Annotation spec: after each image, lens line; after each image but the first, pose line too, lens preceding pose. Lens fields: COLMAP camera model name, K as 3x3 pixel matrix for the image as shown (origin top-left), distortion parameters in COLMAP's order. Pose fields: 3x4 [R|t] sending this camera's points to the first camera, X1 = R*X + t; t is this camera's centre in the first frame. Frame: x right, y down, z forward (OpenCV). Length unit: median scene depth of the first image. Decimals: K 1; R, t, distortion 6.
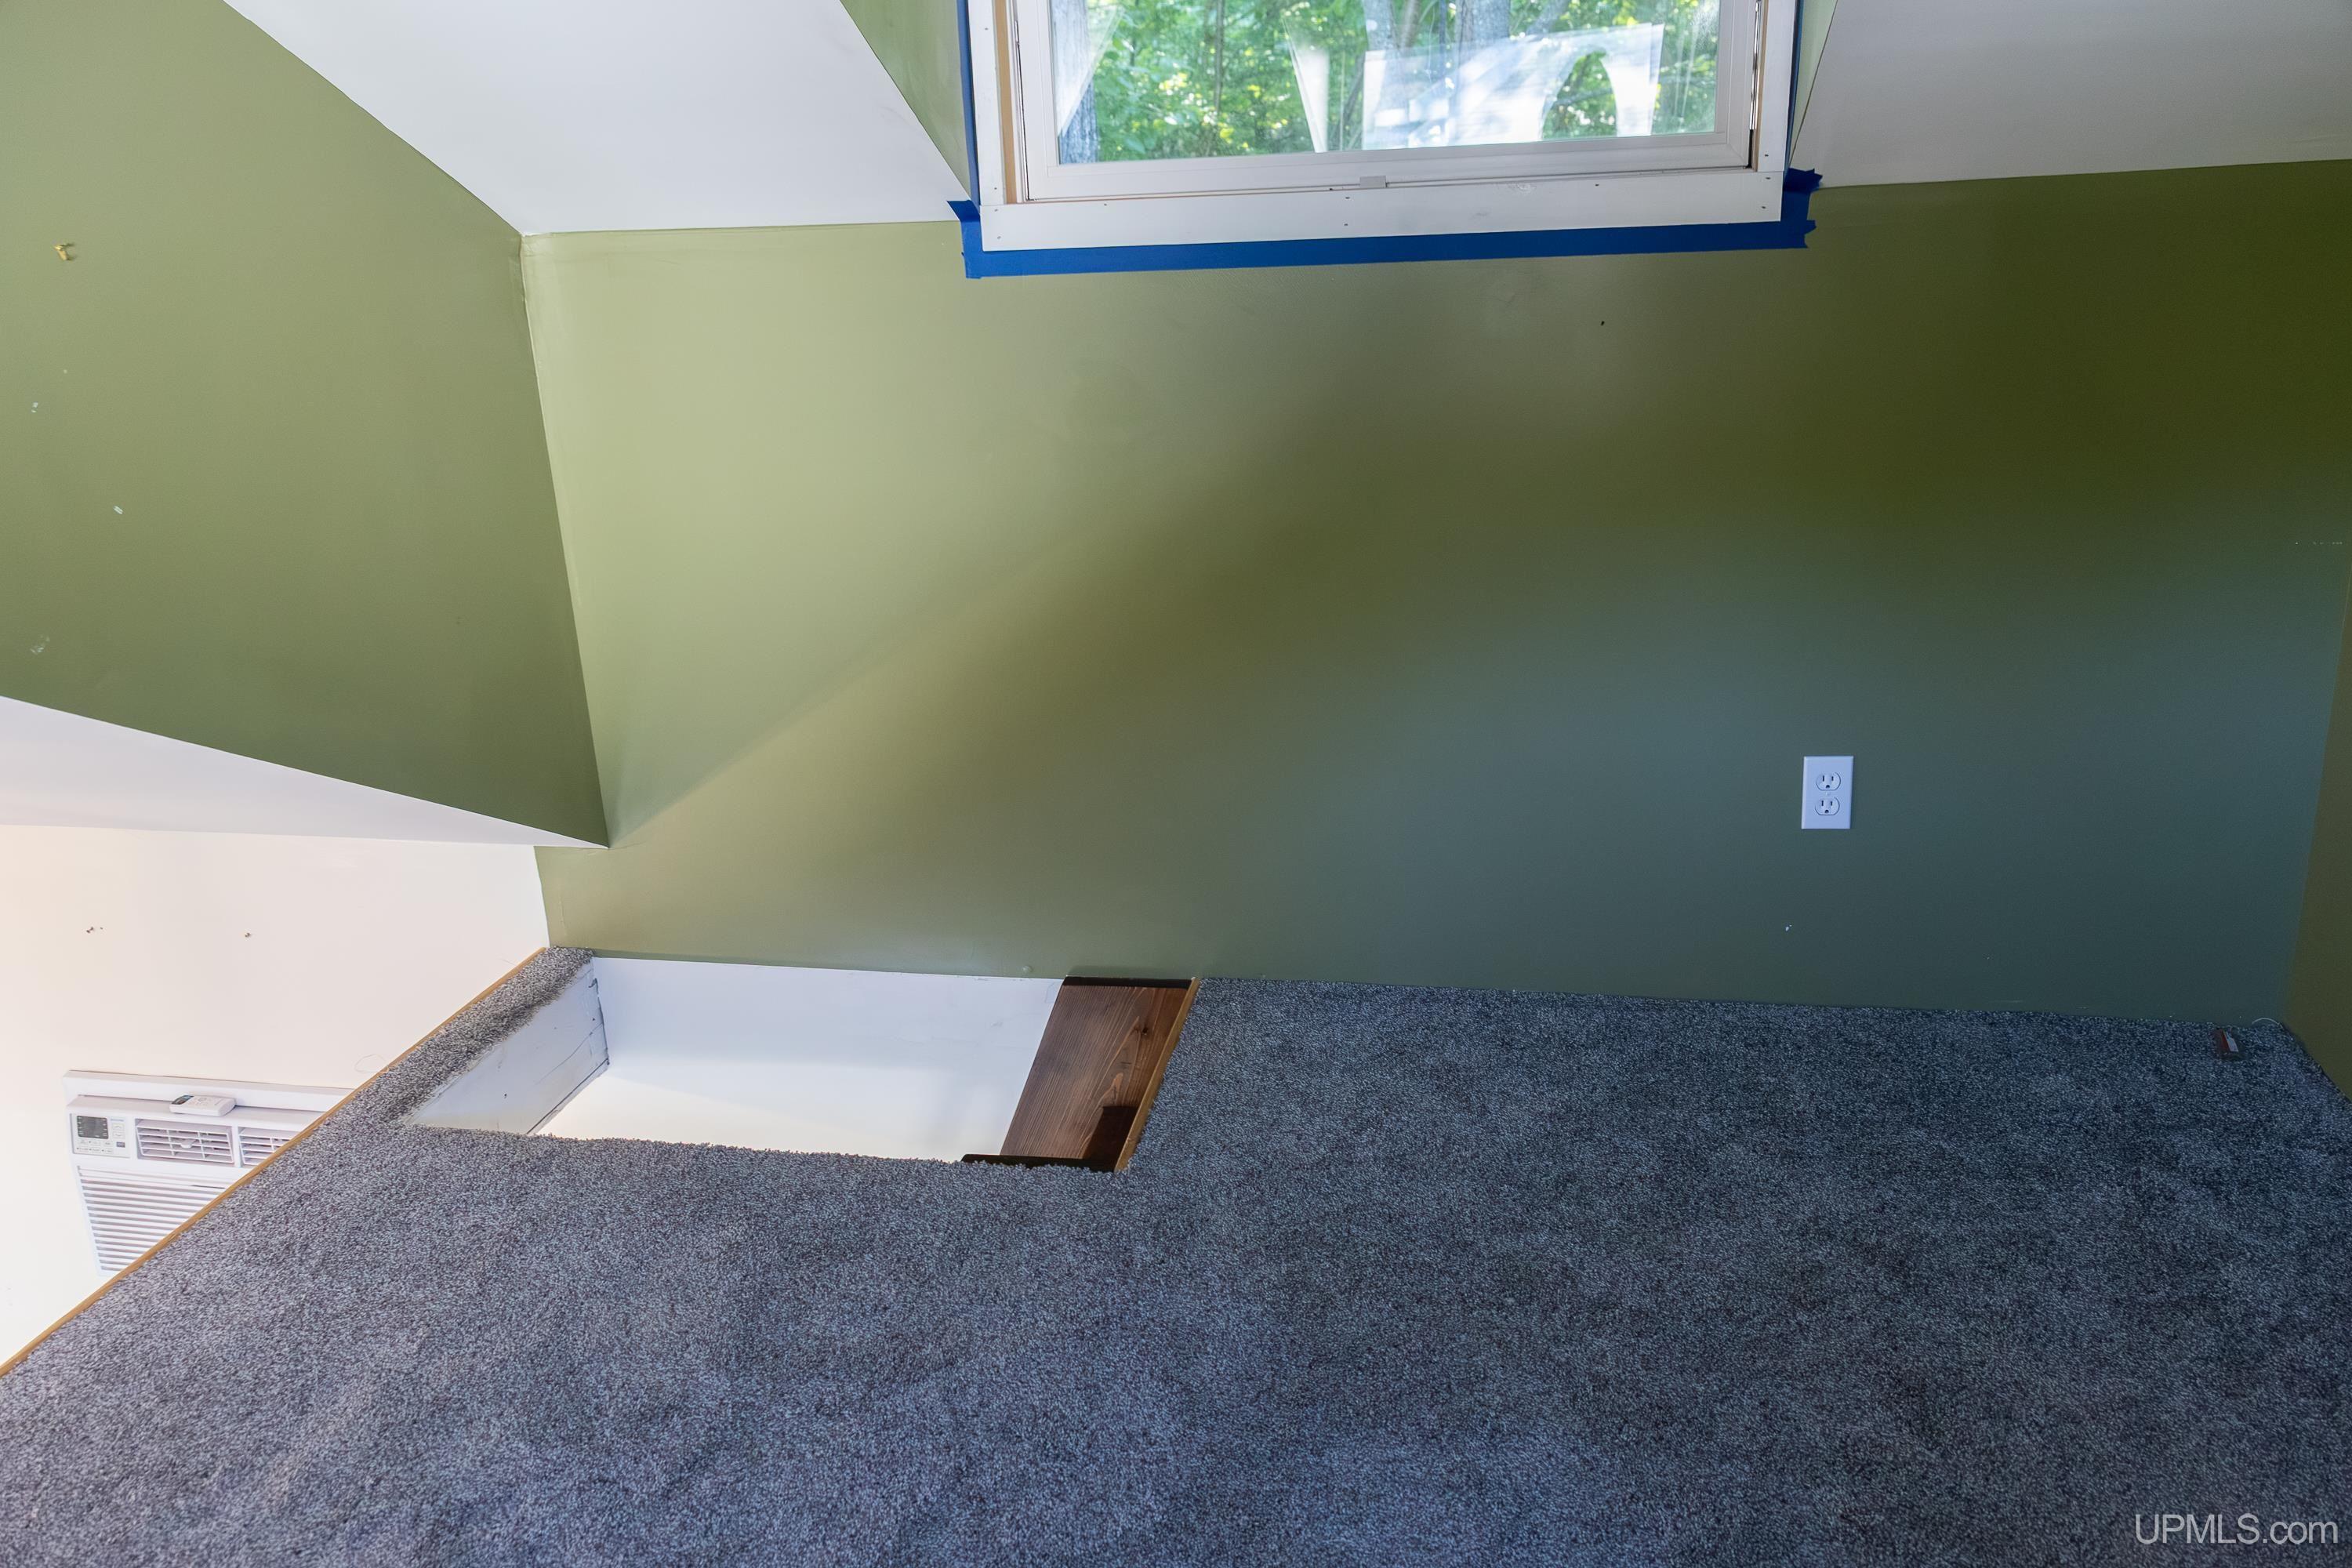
lens RADIAL K [[1776.5, 0, 1176.0], [0, 1776.5, 784.0], [0, 0, 1]] dist [-0.004021, -0.007599]
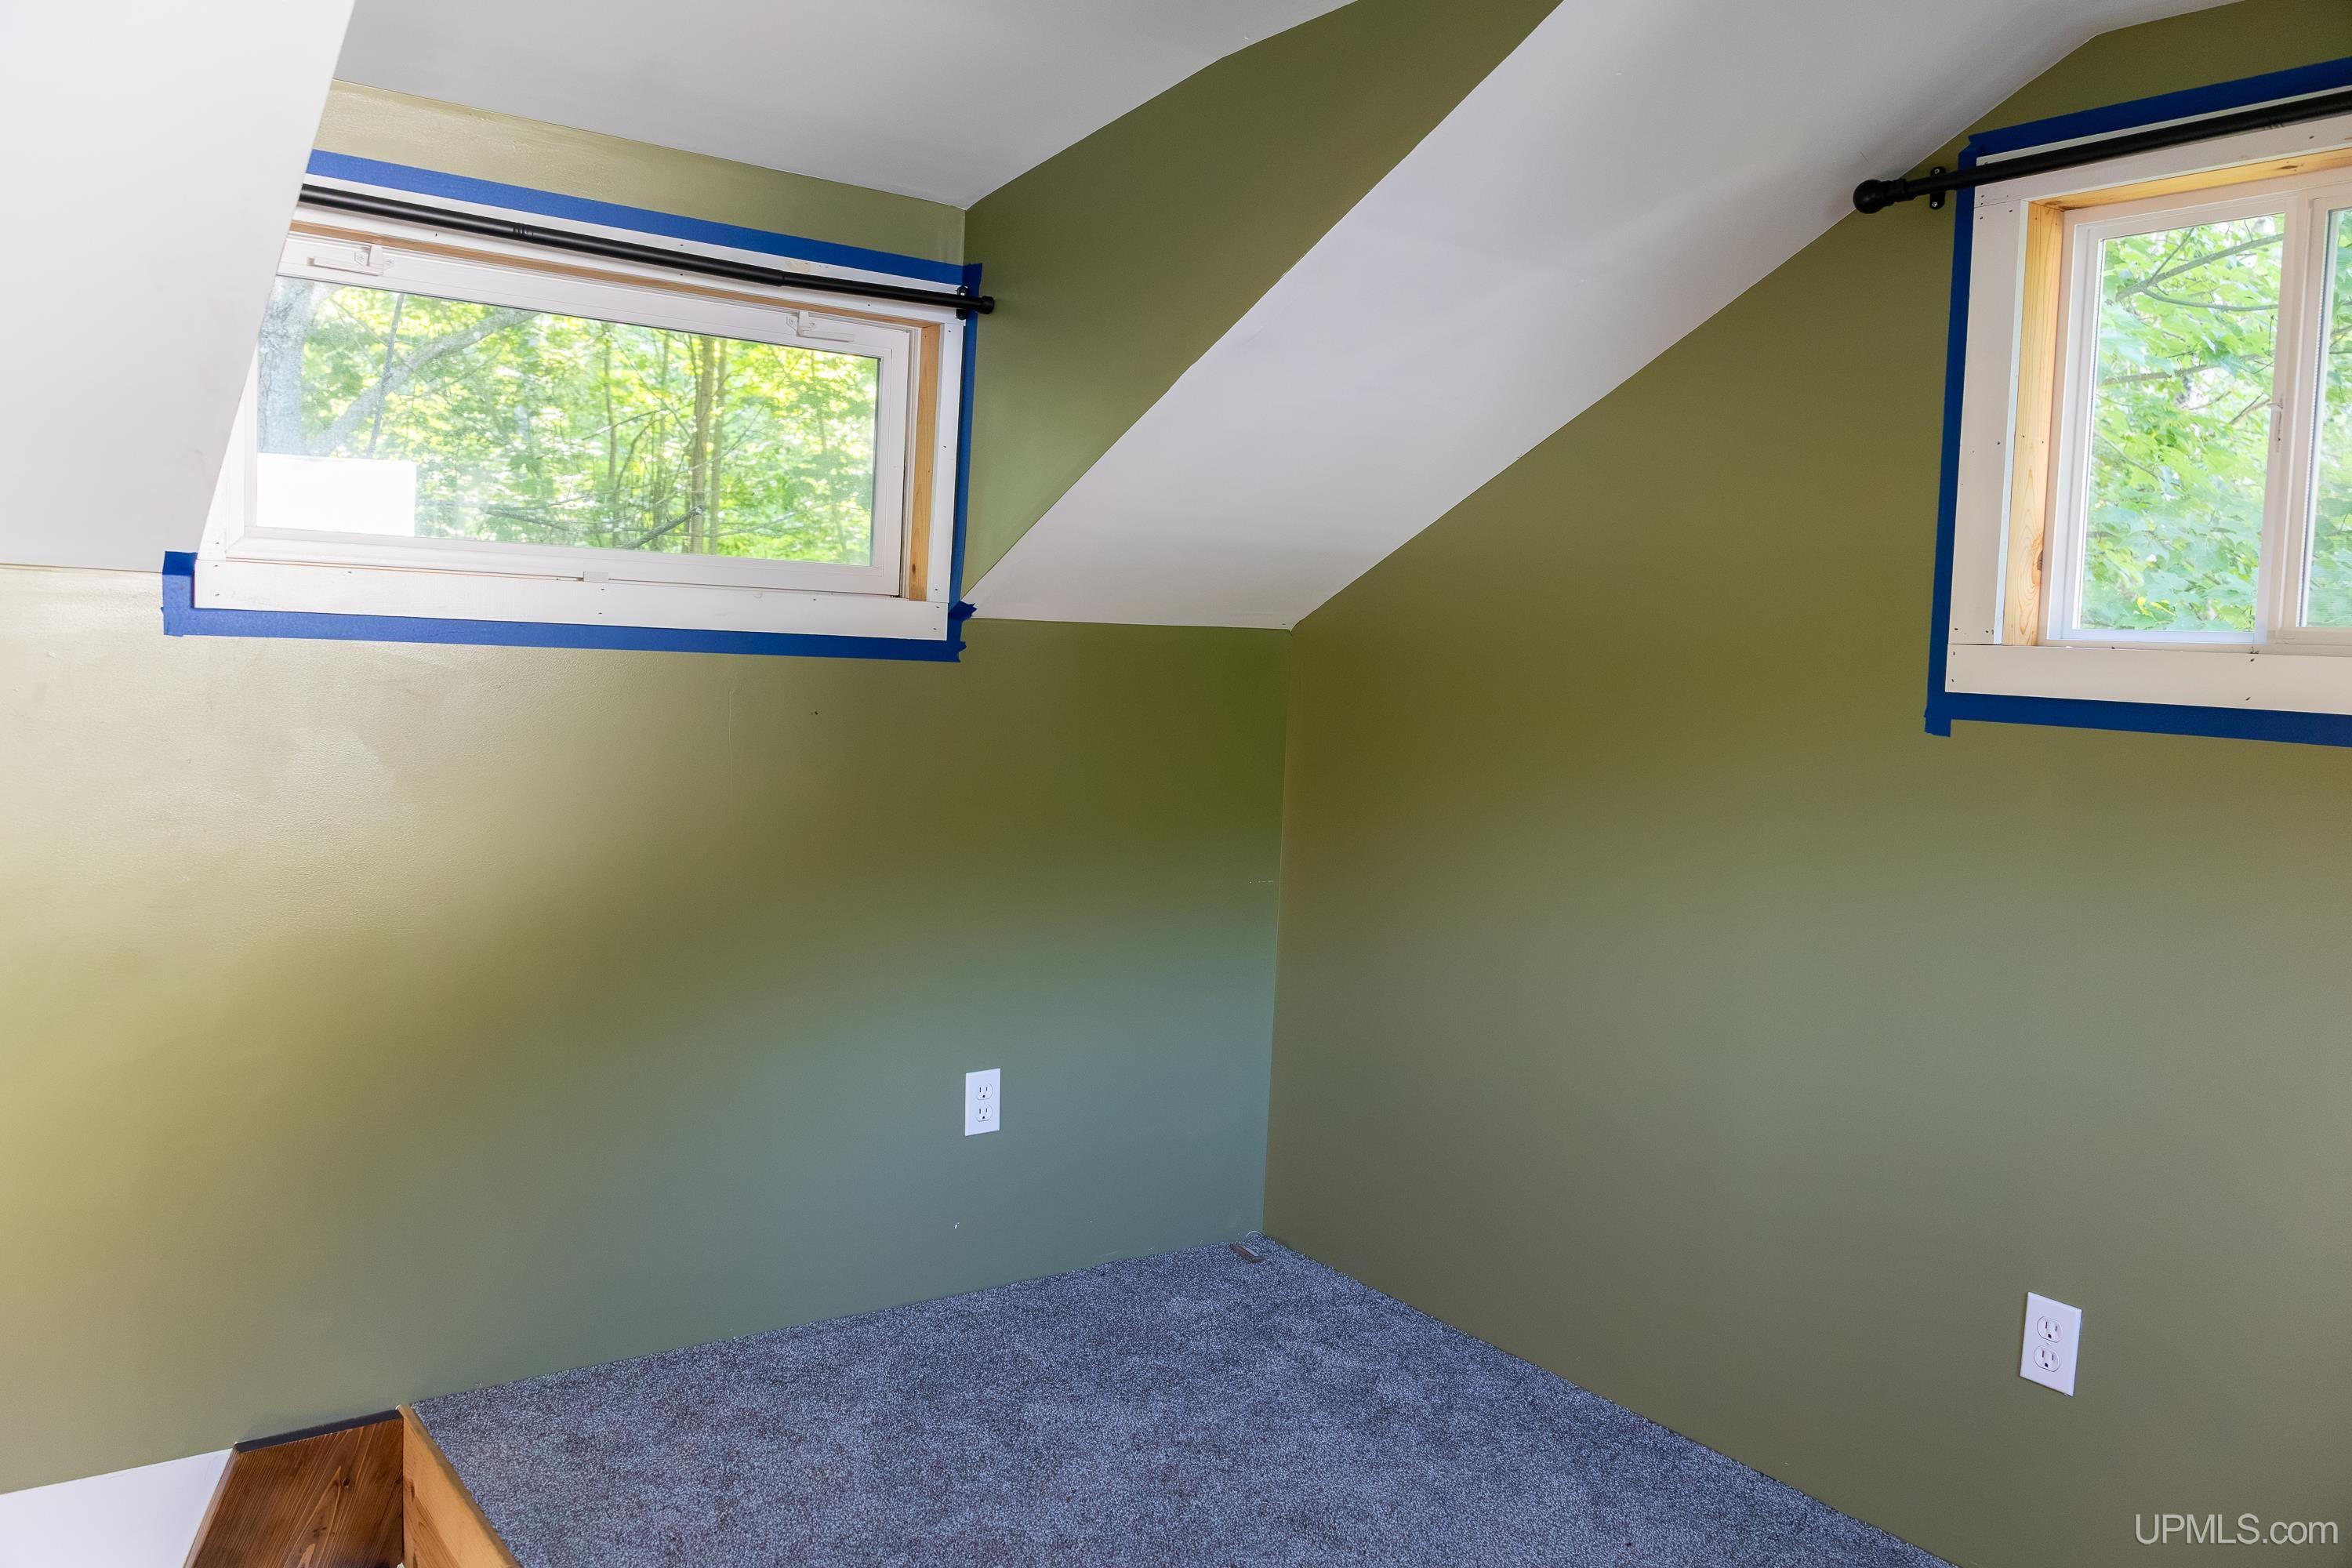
lens RADIAL K [[1834.9, 0, 1176.0], [0, 1834.9, 784.0], [0, 0, 1]] dist [0.036230, -0.052087]
pose [[0.673802, 0.012950, 0.738798, -0.466512], [0.151606, 0.976152, -0.155379, 0.008010], [-0.723192, 0.216701, 0.655770, 0.046596]]
